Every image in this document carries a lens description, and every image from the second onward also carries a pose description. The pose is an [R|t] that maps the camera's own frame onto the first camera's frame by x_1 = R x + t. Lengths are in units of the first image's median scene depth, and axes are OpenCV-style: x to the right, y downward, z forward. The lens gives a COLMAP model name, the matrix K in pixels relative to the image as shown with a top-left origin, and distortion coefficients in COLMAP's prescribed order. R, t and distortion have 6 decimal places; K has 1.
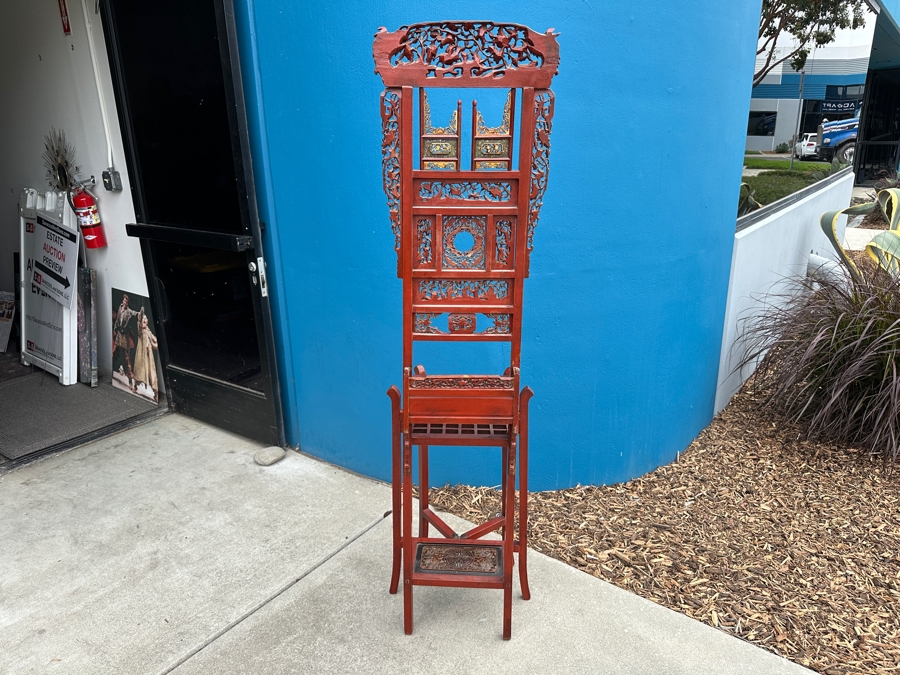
lens RADIAL K [[648.0, 0, 449.0], [0, 648.0, 341.3], [0, 0, 1]] dist [0.014777, -0.035638]
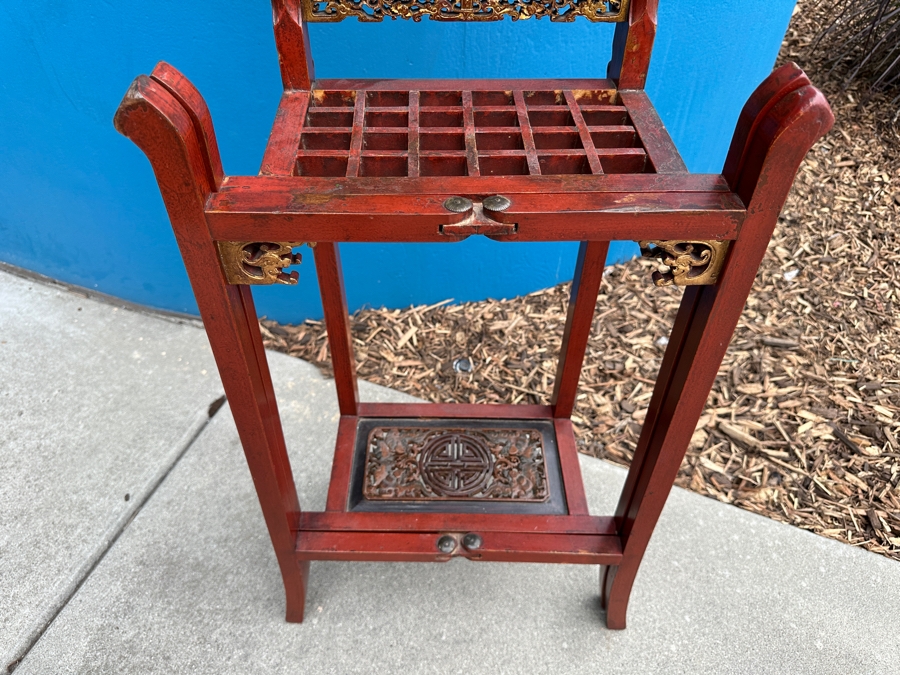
lens RADIAL K [[648.0, 0, 444.0], [0, 648.0, 335.2], [0, 0, 1]] dist [0.014777, -0.035638]
pose [[0.966529, -0.167780, 0.194092, -0.022175], [0.060001, 0.883367, 0.464825, 0.026724], [-0.249443, -0.437621, 0.863867, 0.600507]]
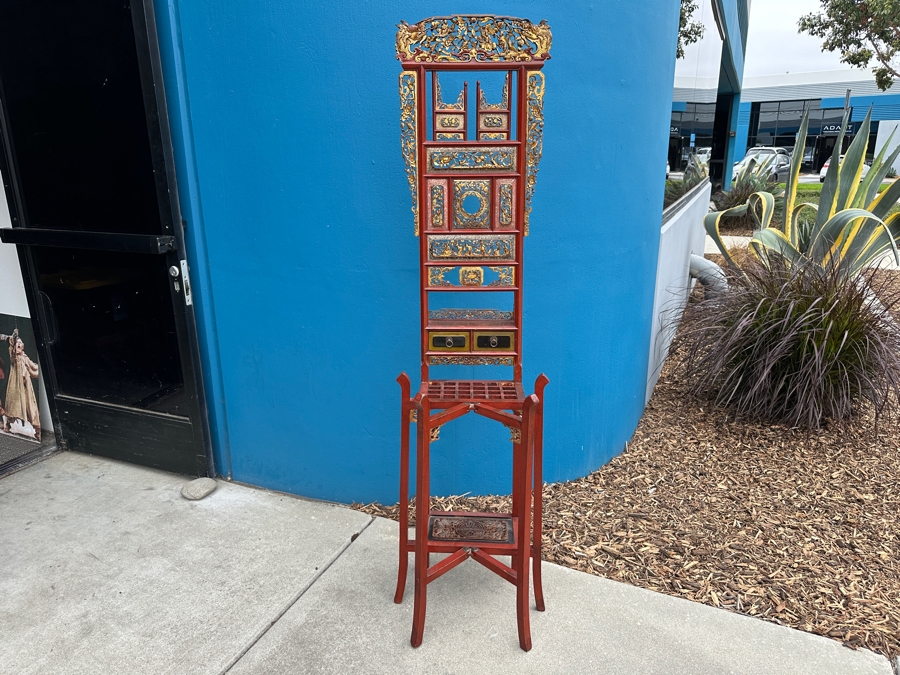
lens RADIAL K [[648.0, 0, 451.0], [0, 648.0, 342.7], [0, 0, 1]] dist [0.014777, -0.035638]
pose [[0.973829, -0.053798, 0.220821, -0.149787], [0.059938, 0.997977, -0.021197, 0.023114], [-0.219234, 0.033878, 0.975084, 0.077436]]
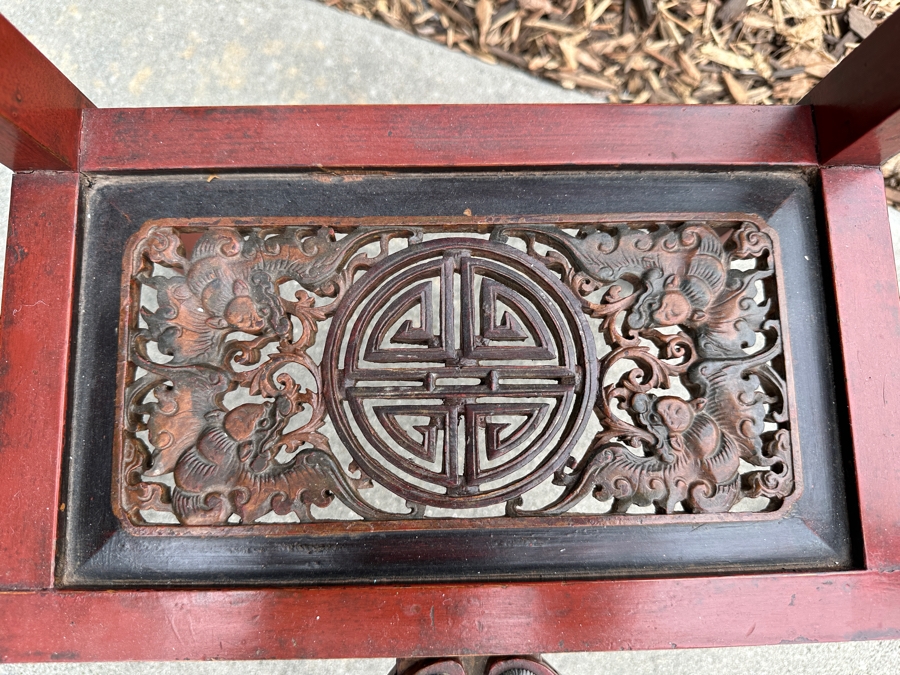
lens RADIAL K [[698.9, 0, 449.3], [0, 698.9, 333.3], [0, 0, 1]] dist [-0.023916, -0.015107]
pose [[0.954696, -0.284815, 0.086236, 0.025899], [0.054760, 0.452979, 0.889838, 0.145829], [-0.292502, -0.844802, 0.448054, 0.806713]]
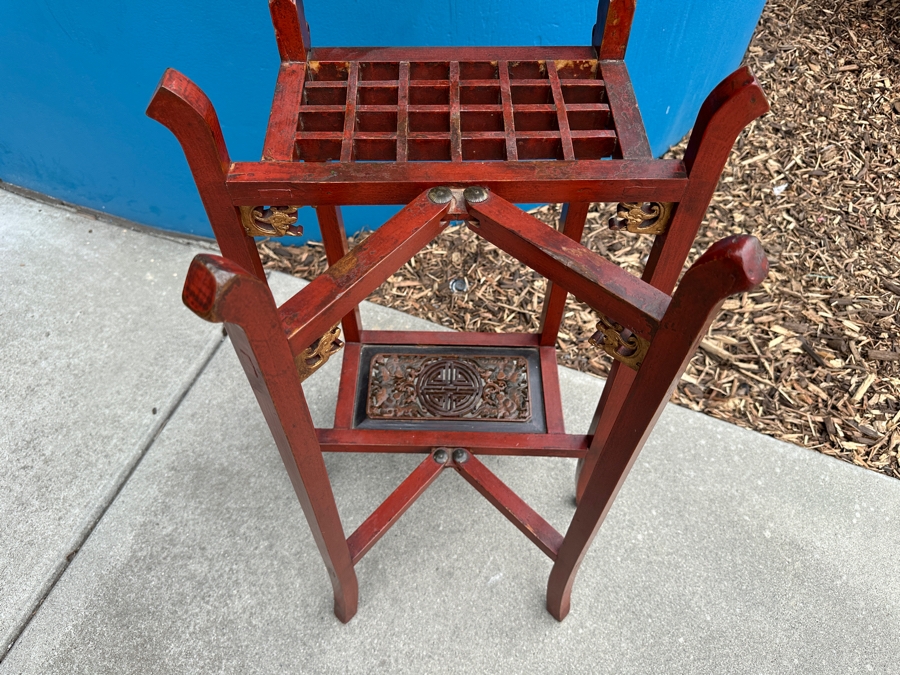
lens RADIAL K [[648.0, 0, 444.6], [0, 648.0, 338.6], [0, 0, 1]] dist [0.014777, -0.035638]
pose [[0.965580, -0.206635, 0.157977, -0.018815], [0.068506, 0.787947, 0.611920, -0.007093], [-0.250922, -0.580036, 0.774982, 0.586796]]
